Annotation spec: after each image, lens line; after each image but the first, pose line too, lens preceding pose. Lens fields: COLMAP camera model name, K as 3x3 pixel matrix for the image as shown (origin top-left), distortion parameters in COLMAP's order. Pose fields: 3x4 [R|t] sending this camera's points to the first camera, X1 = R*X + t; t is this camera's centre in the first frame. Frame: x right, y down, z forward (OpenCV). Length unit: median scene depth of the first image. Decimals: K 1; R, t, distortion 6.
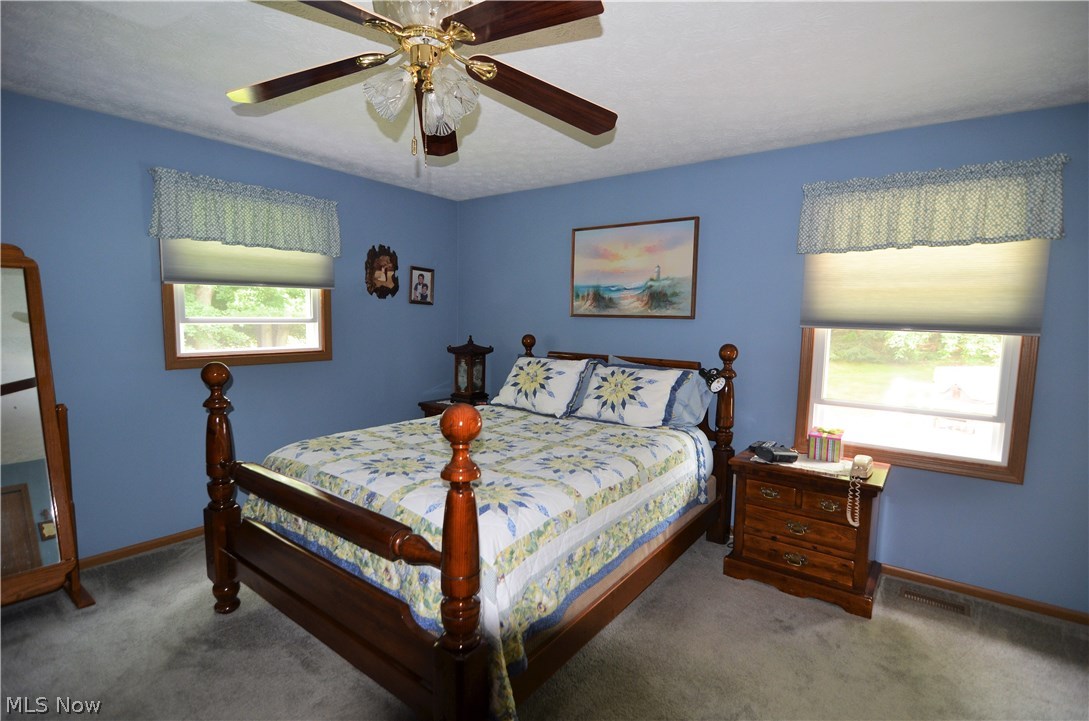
lens RADIAL K [[512.3, 0, 544.5], [0, 512.3, 360.5], [0, 0, 1]] dist [0.000815, 0.000025]
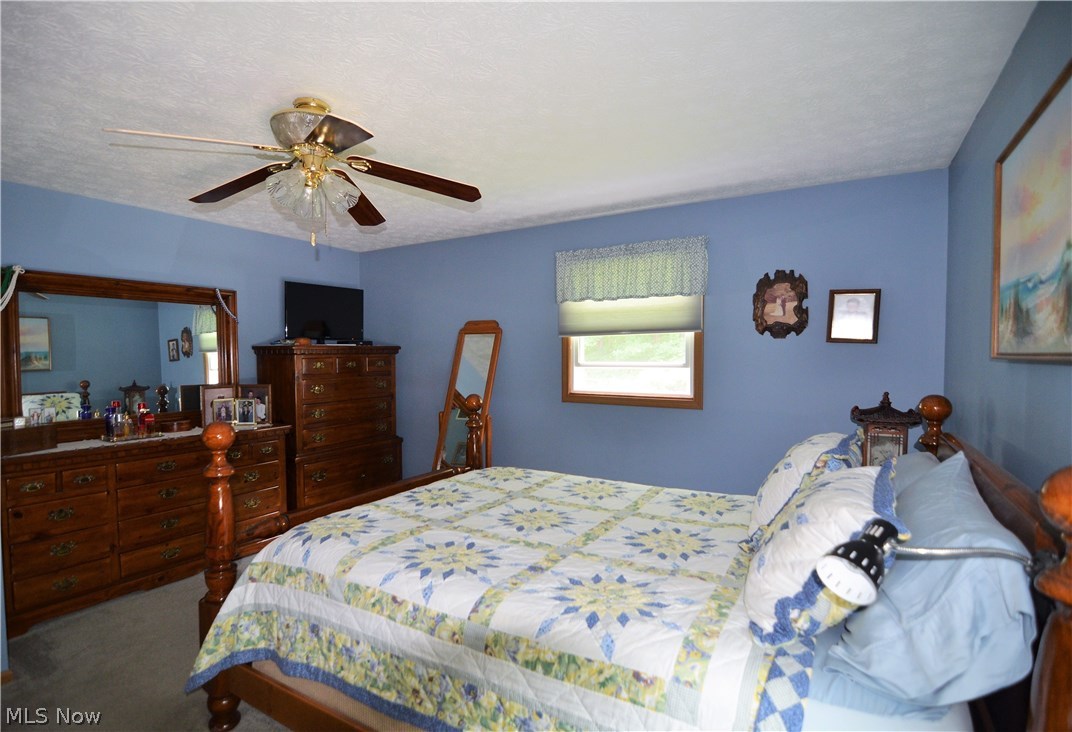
lens RADIAL K [[535.5, 0, 536.0], [0, 535.5, 366.0], [0, 0, 1]] dist [-0.022904, -0.000199]
pose [[0.104186, 0.003943, -0.994550, 0.544792], [-0.085653, 0.996312, -0.005023, -0.052594], [0.990863, 0.085710, 0.104140, 0.673616]]
